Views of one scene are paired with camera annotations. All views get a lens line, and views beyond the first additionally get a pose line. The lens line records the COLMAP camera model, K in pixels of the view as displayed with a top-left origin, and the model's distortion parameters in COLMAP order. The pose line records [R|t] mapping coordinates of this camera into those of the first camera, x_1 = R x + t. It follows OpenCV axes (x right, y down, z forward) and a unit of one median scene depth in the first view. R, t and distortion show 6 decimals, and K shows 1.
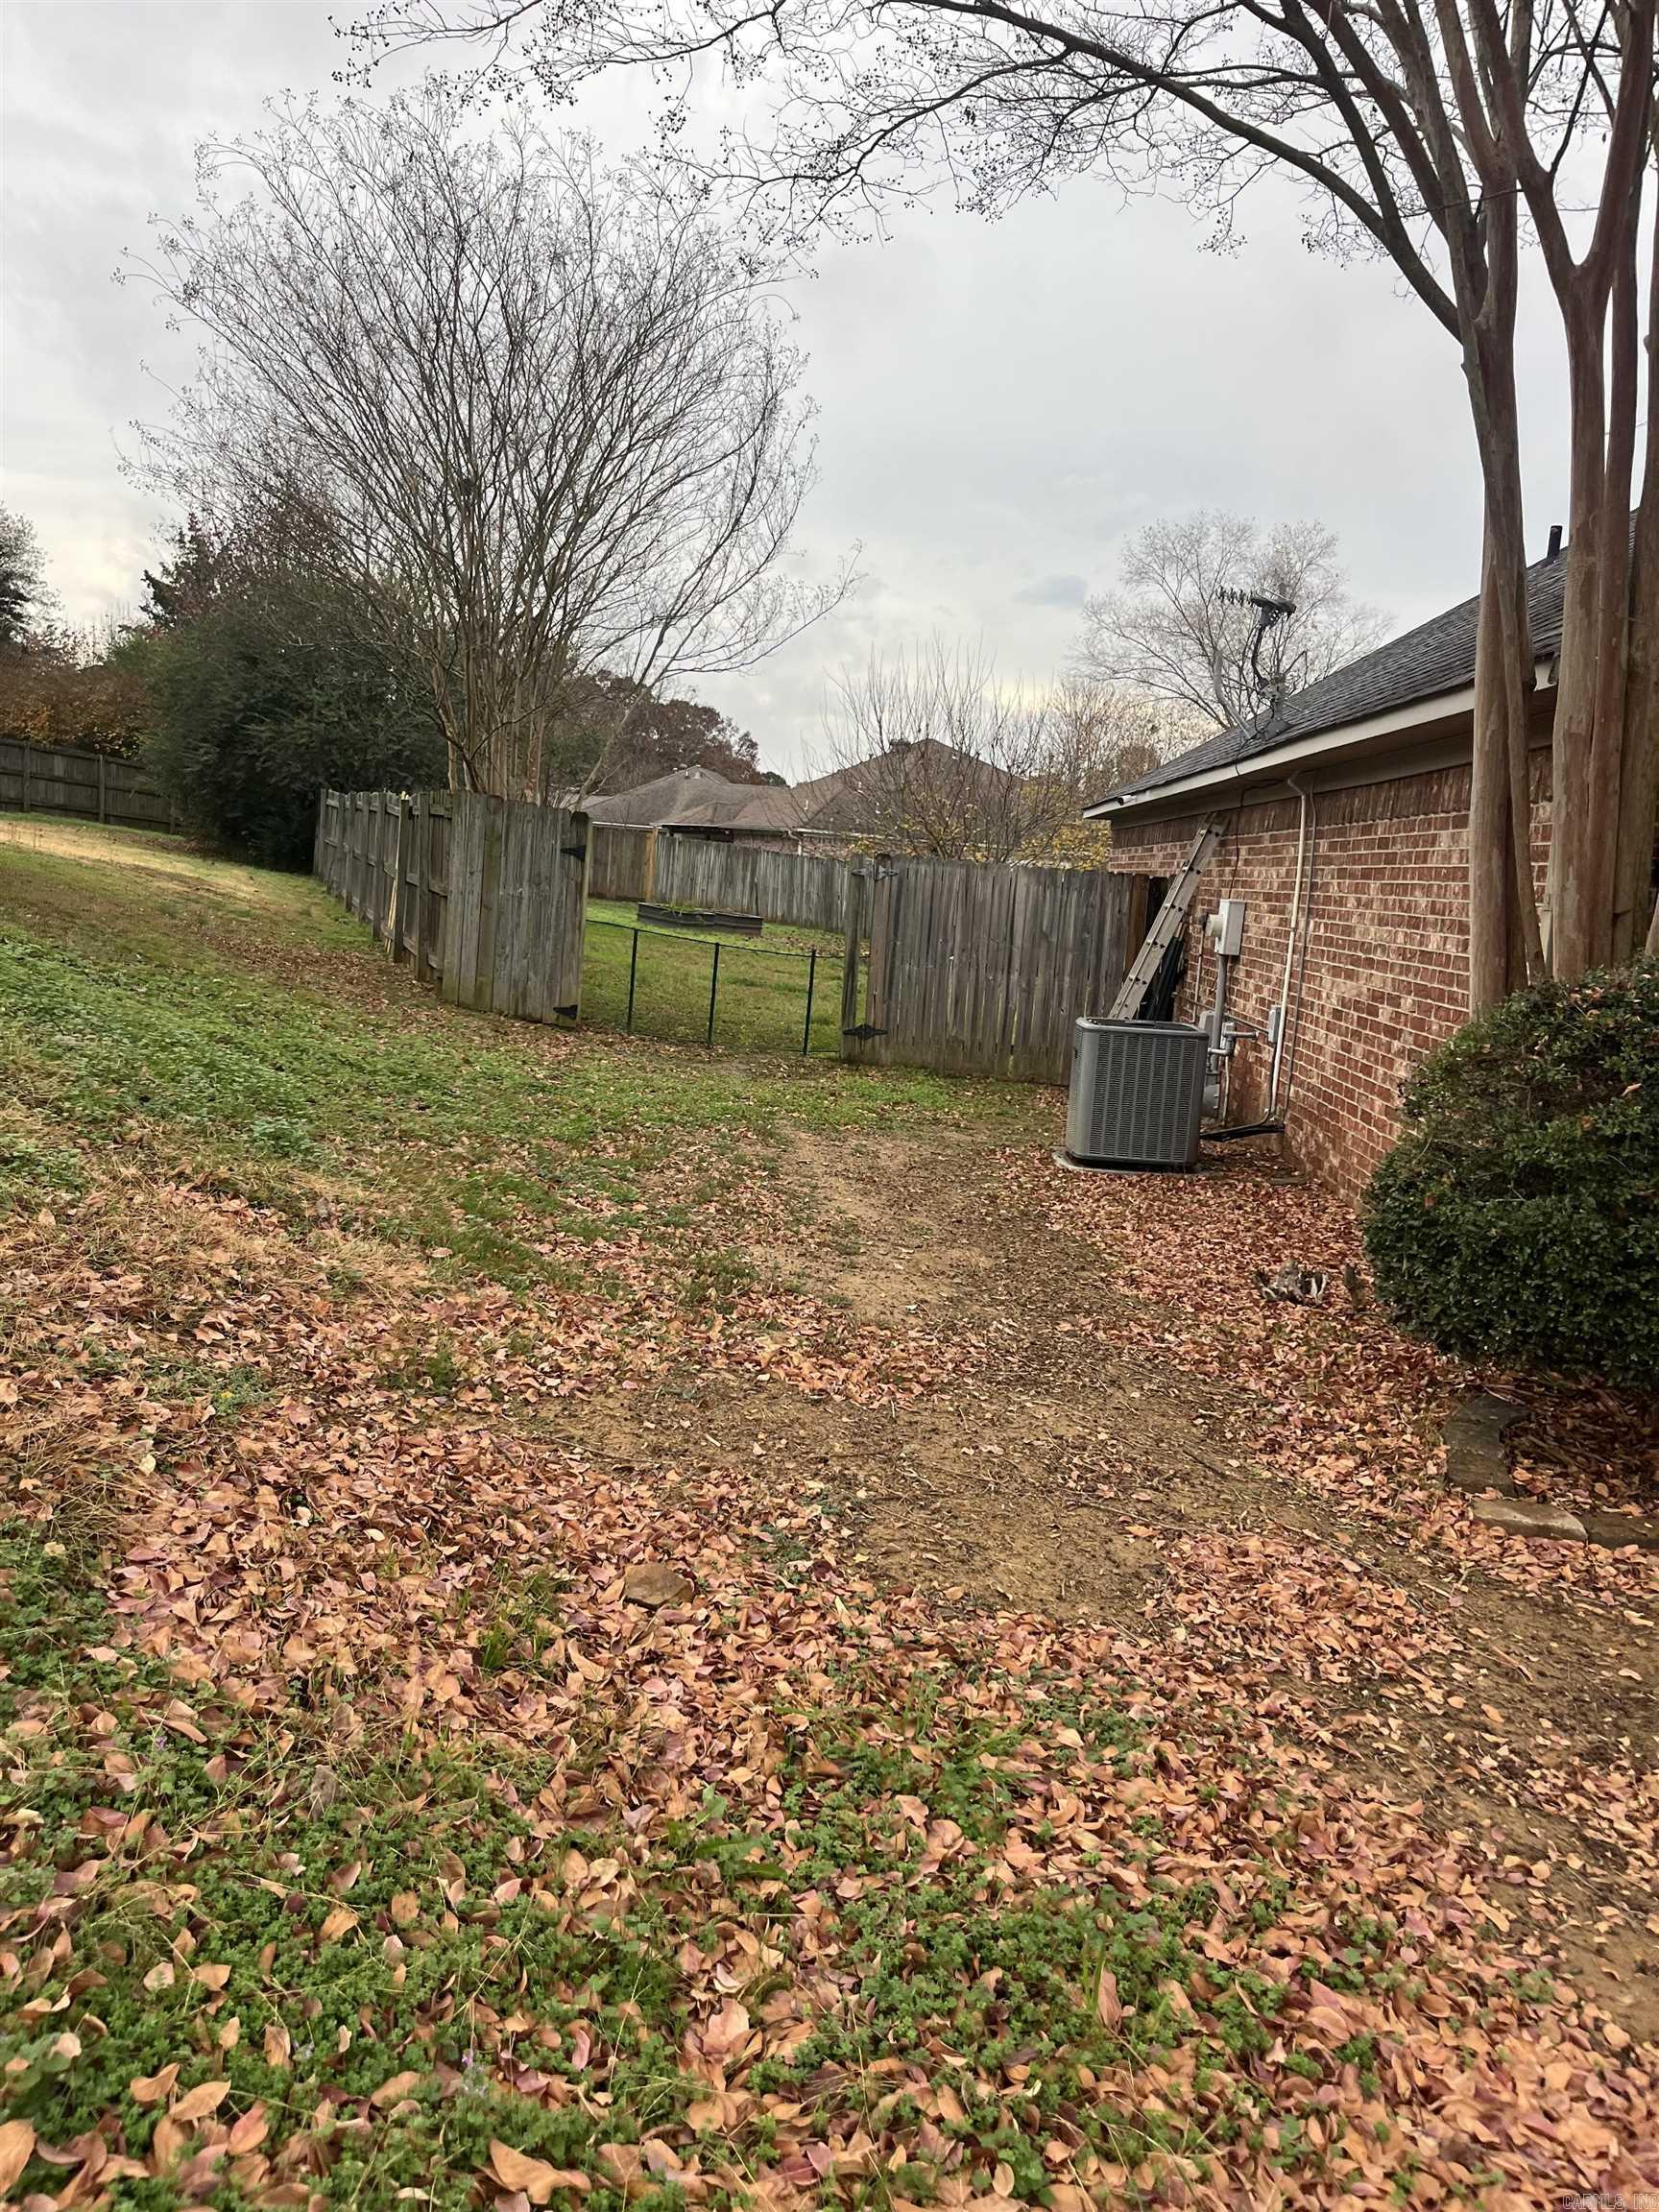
lens RADIAL K [[1682.2, 0, 825.1], [0, 1682.2, 1111.4], [0, 0, 1]] dist [0.000325, -0.000487]
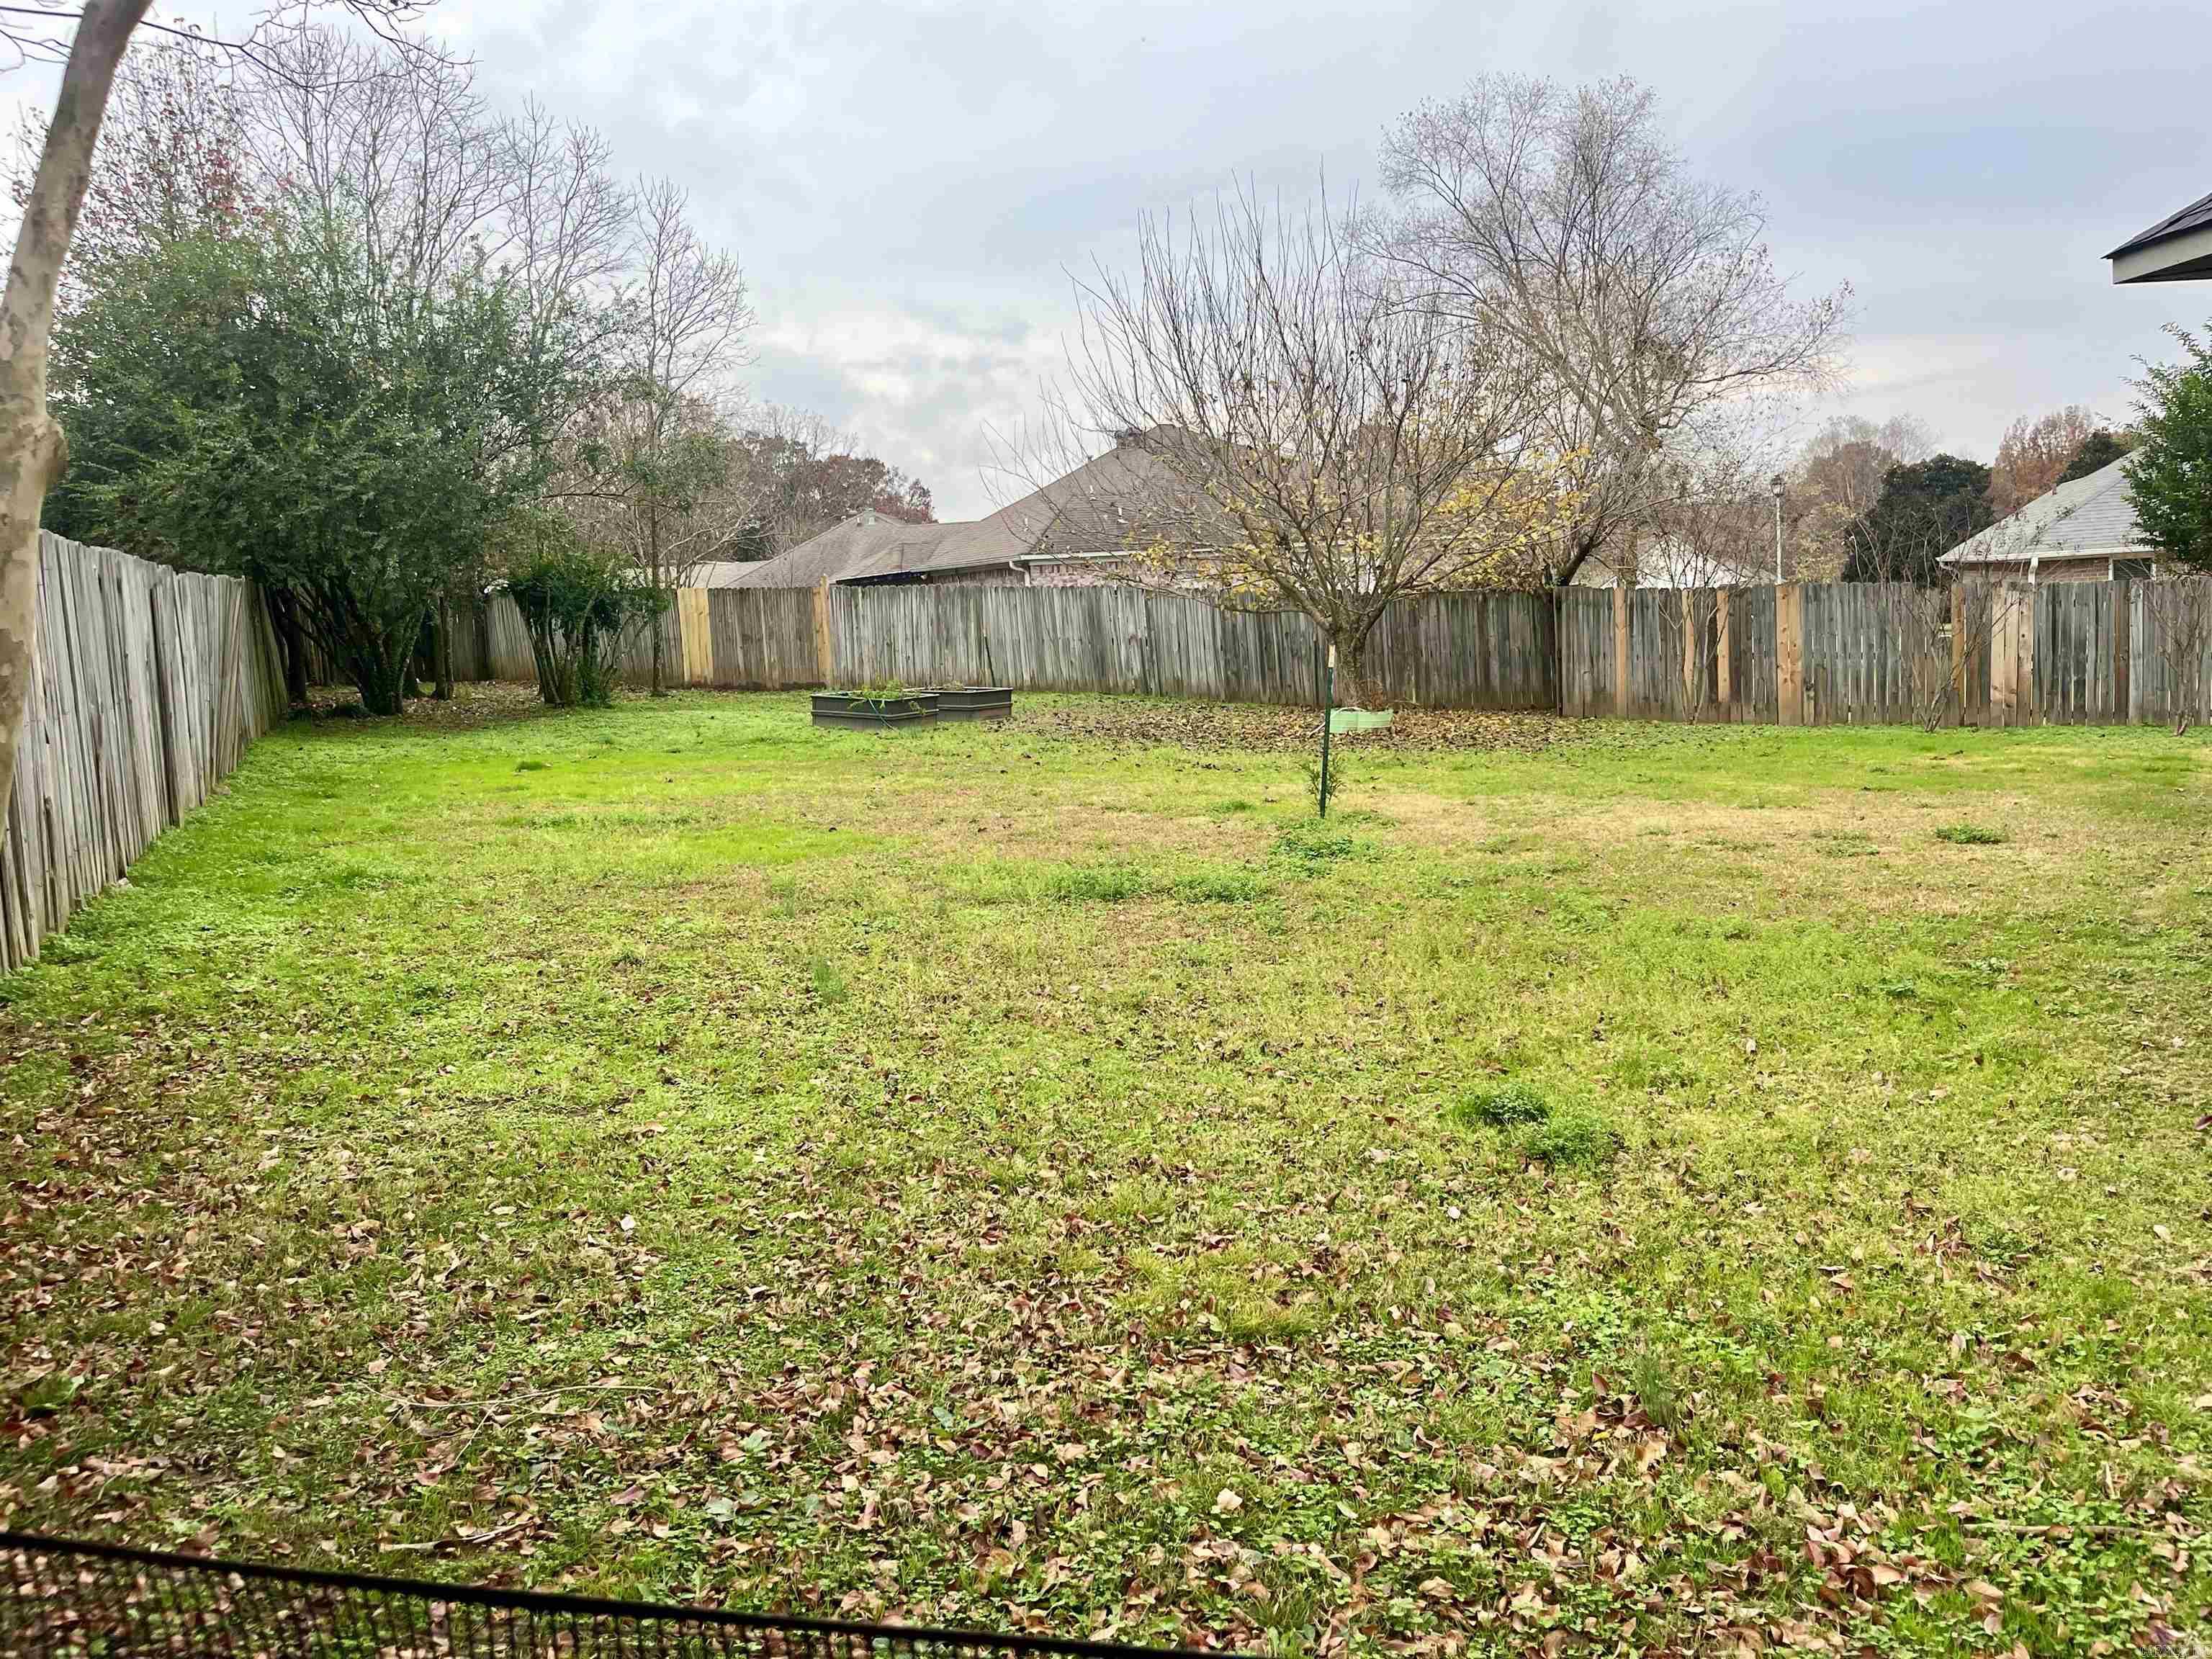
lens RADIAL K [[1682.2, 0, 1111.5], [0, 1682.2, 822.8], [0, 0, 1]] dist [0.000325, -0.000487]
pose [[0.988704, -0.143515, 0.043222, -0.022701], [0.144272, 0.989426, -0.014909, -0.033339], [-0.040626, 0.020977, 0.998954, 0.243155]]
